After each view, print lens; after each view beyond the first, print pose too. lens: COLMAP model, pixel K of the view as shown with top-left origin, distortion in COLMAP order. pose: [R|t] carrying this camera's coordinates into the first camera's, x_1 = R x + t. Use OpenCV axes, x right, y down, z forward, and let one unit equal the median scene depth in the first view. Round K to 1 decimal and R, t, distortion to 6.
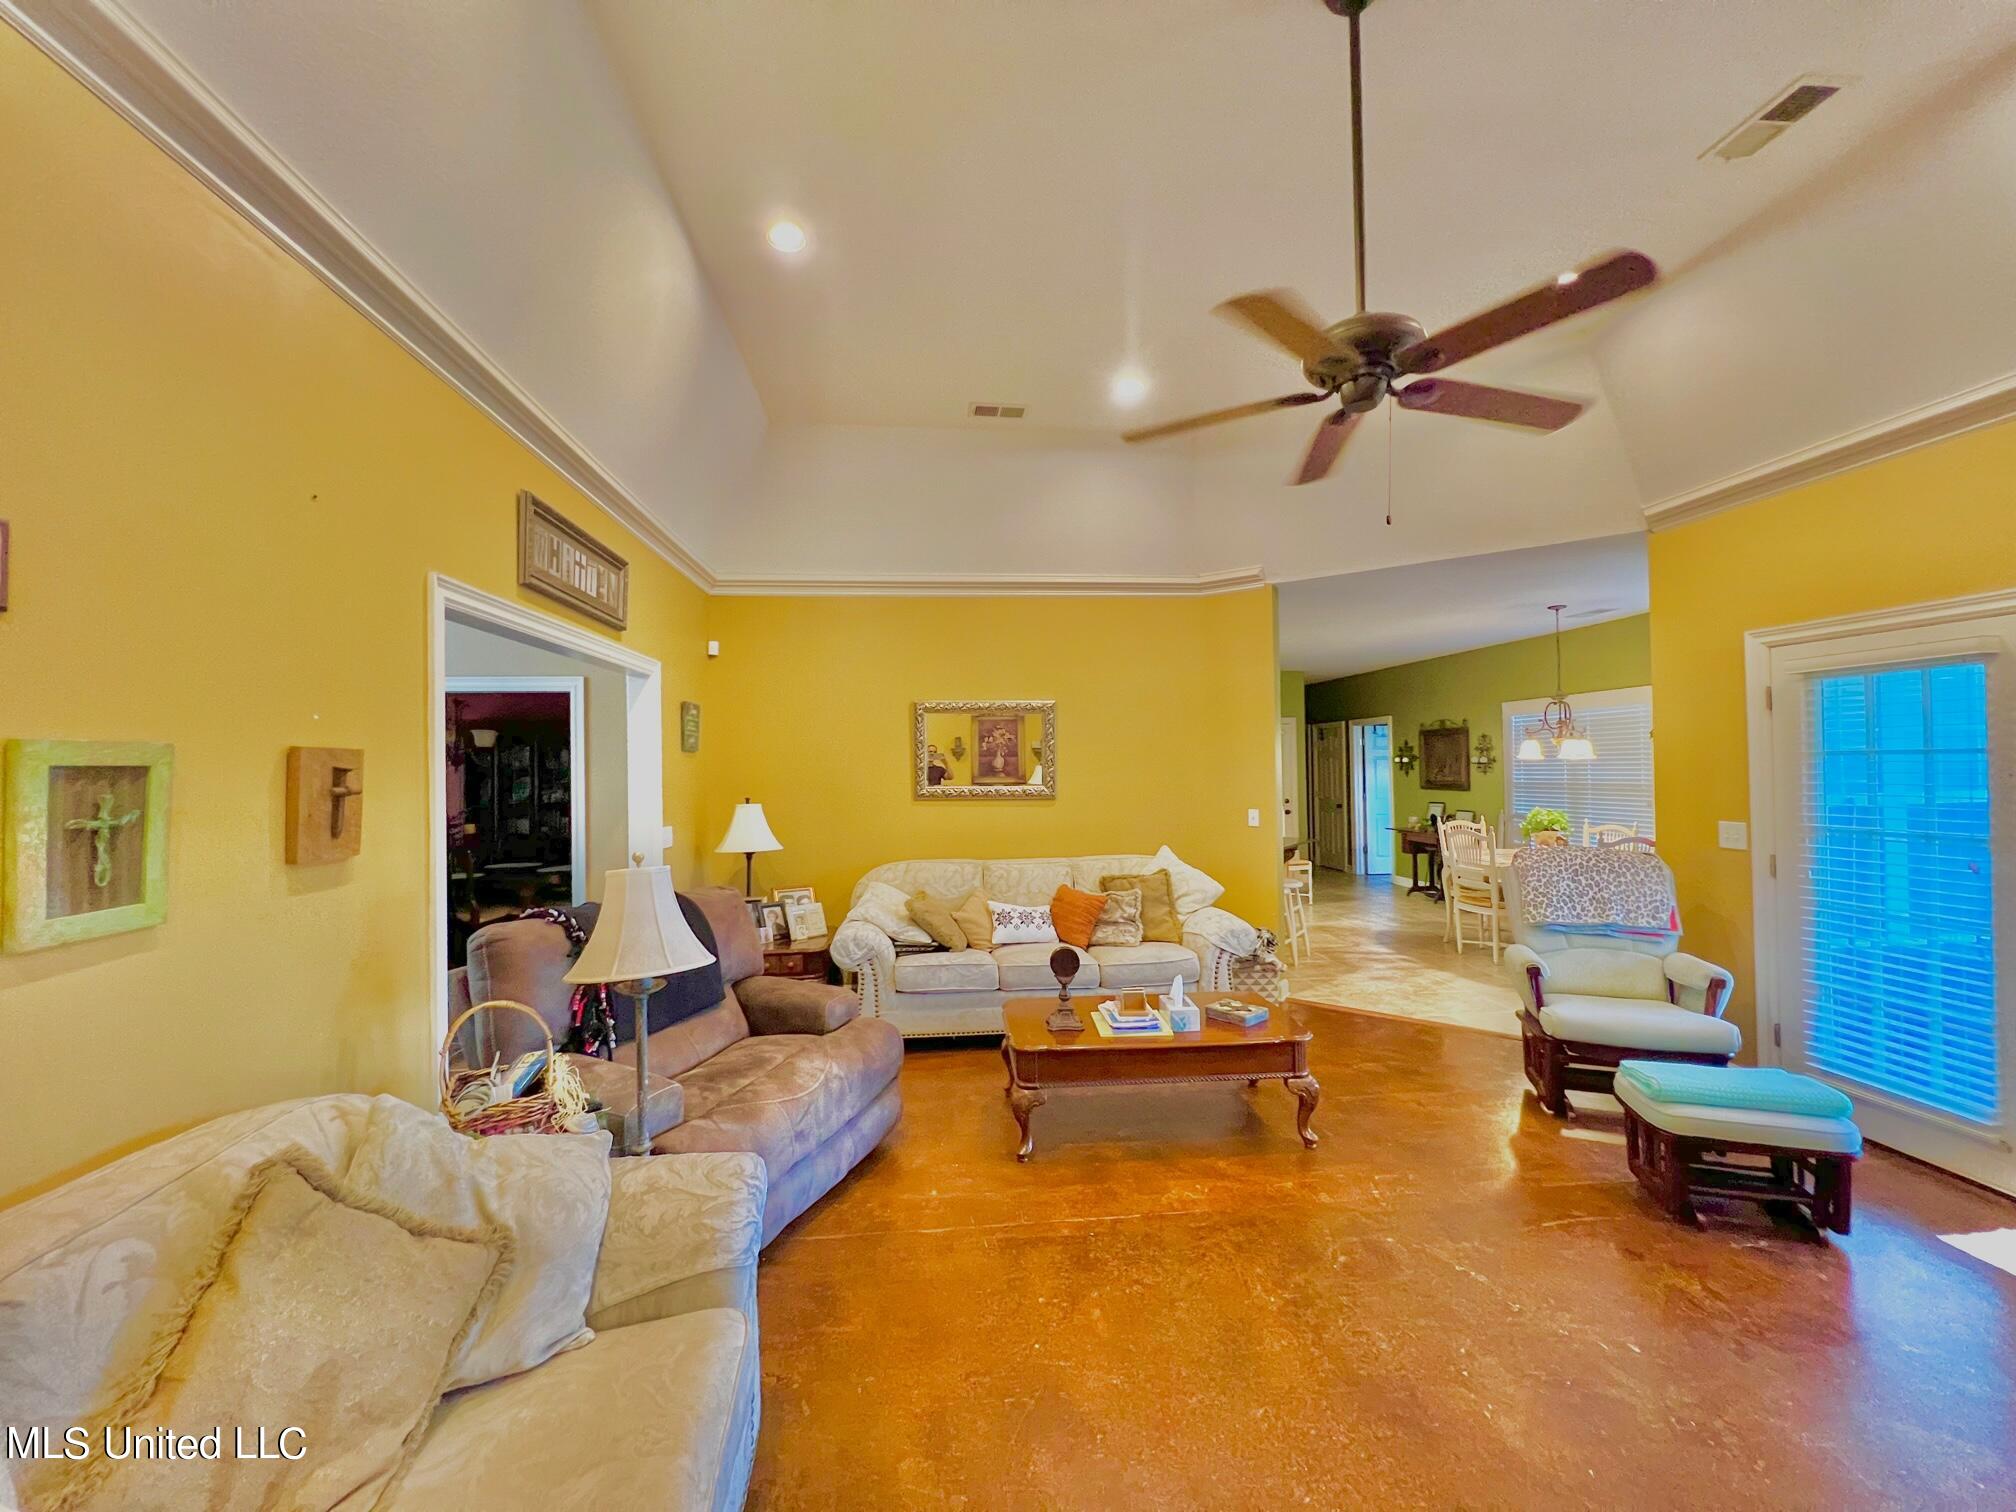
lens RADIAL K [[797.3, 0, 1008.0], [0, 797.3, 756.0], [0, 0, 1]] dist [-0.007674, -0.000146]
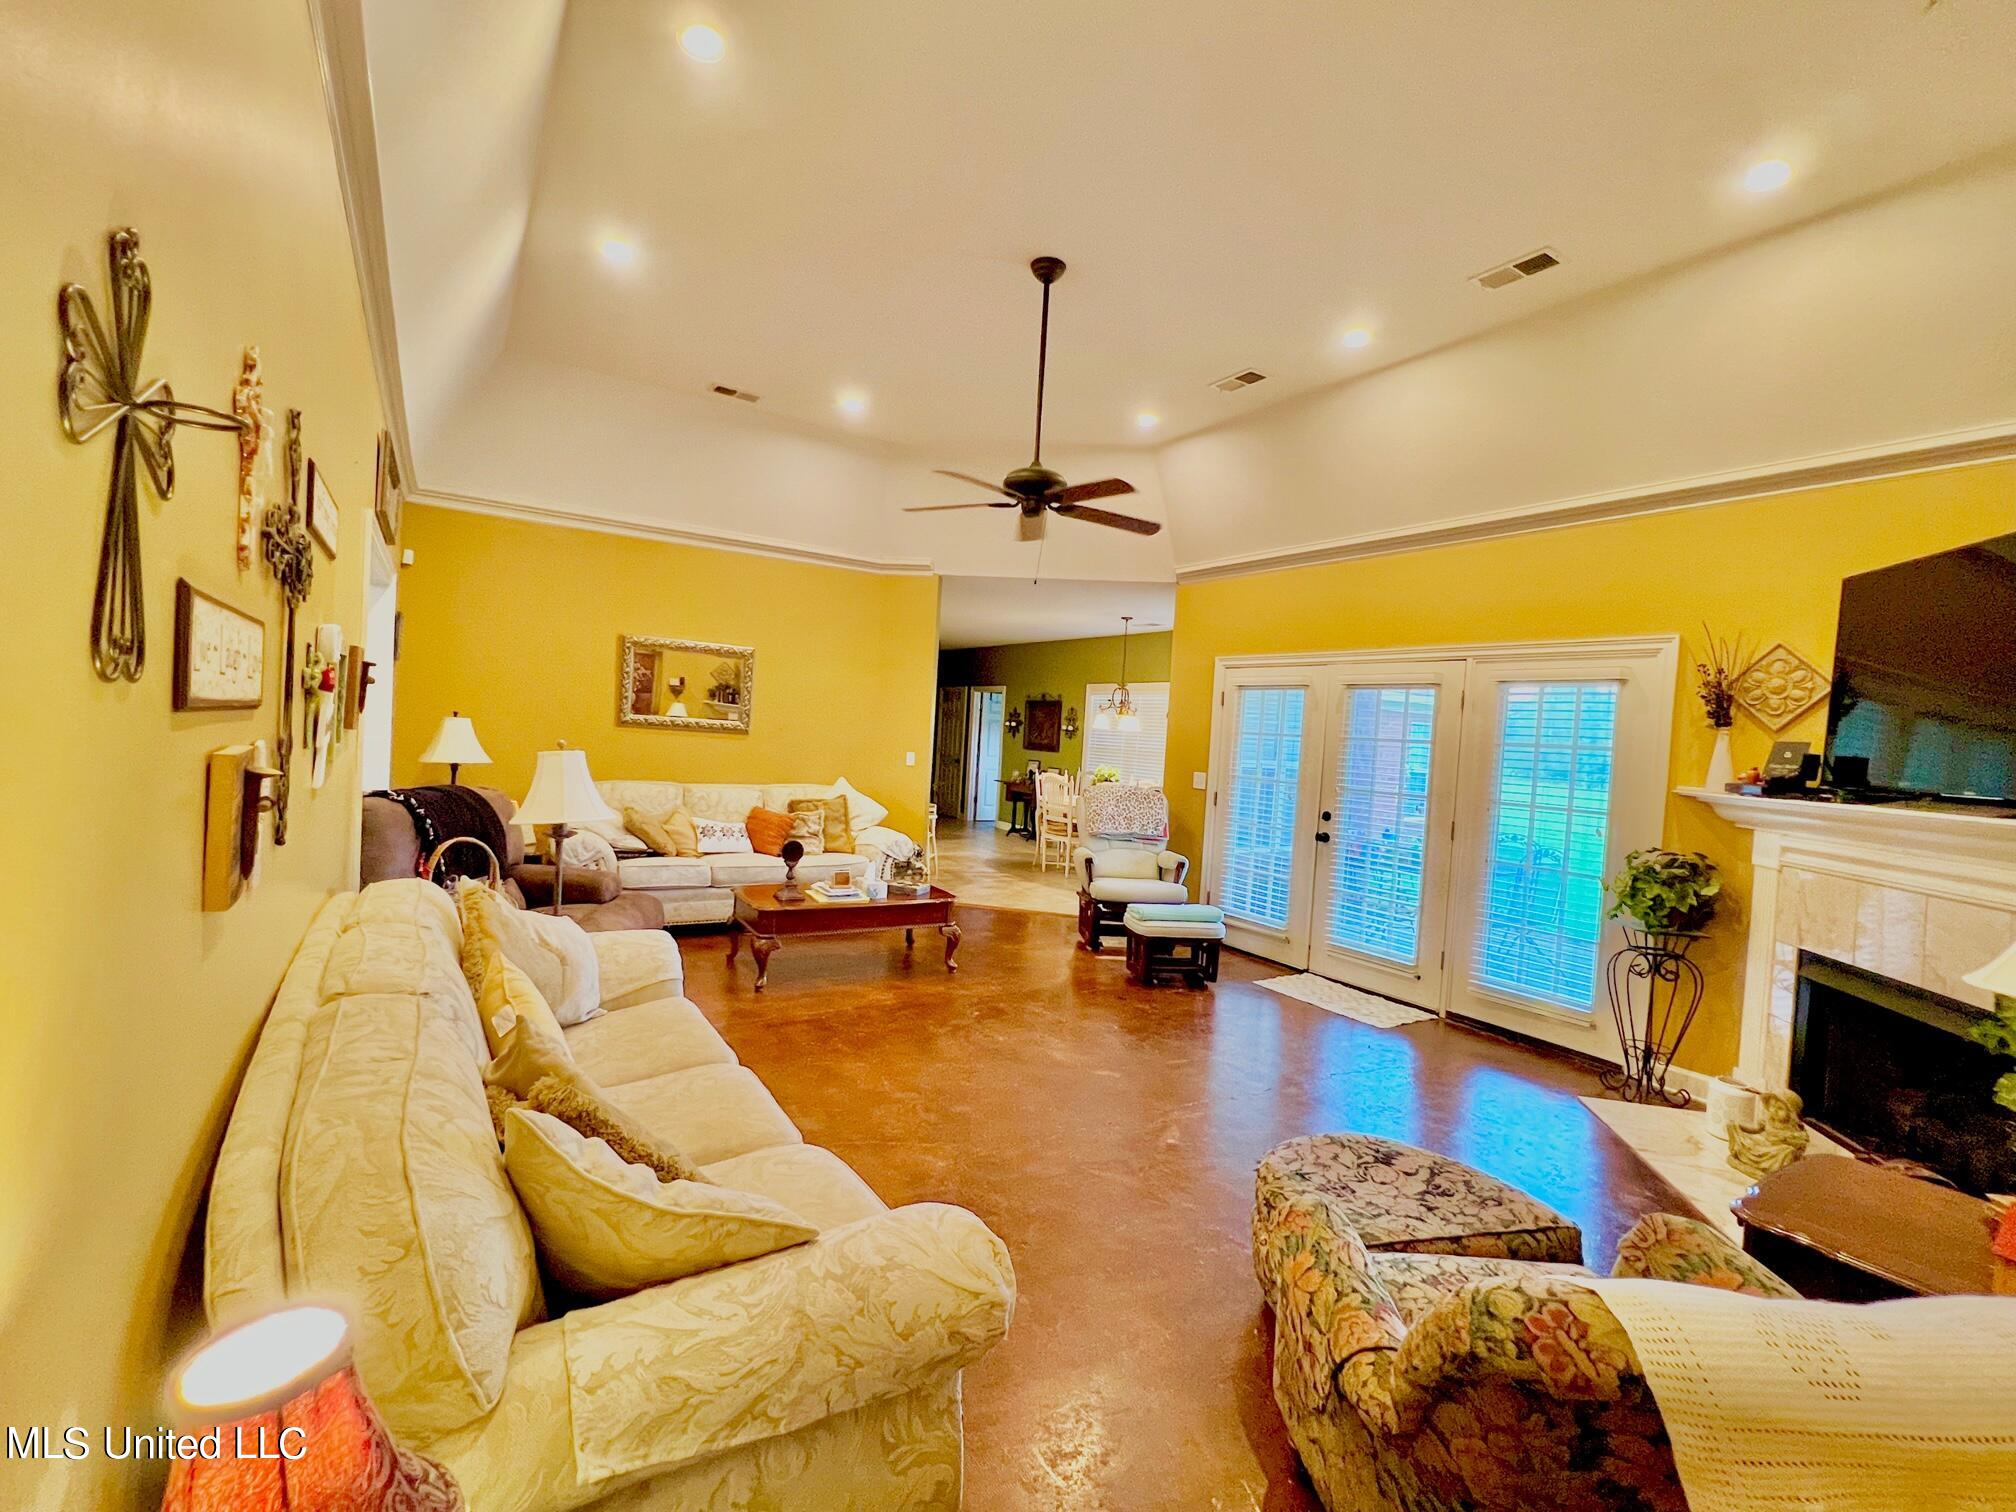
lens RADIAL K [[883.2, 0, 1008.0], [0, 883.2, 756.0], [0, 0, 1]] dist [-0.000804, -0.000086]
pose [[0.888547, 0.054717, 0.455512, -0.202262], [-0.079352, 0.996228, 0.035121, 0.012723], [-0.451872, -0.067353, 0.889537, -0.329977]]
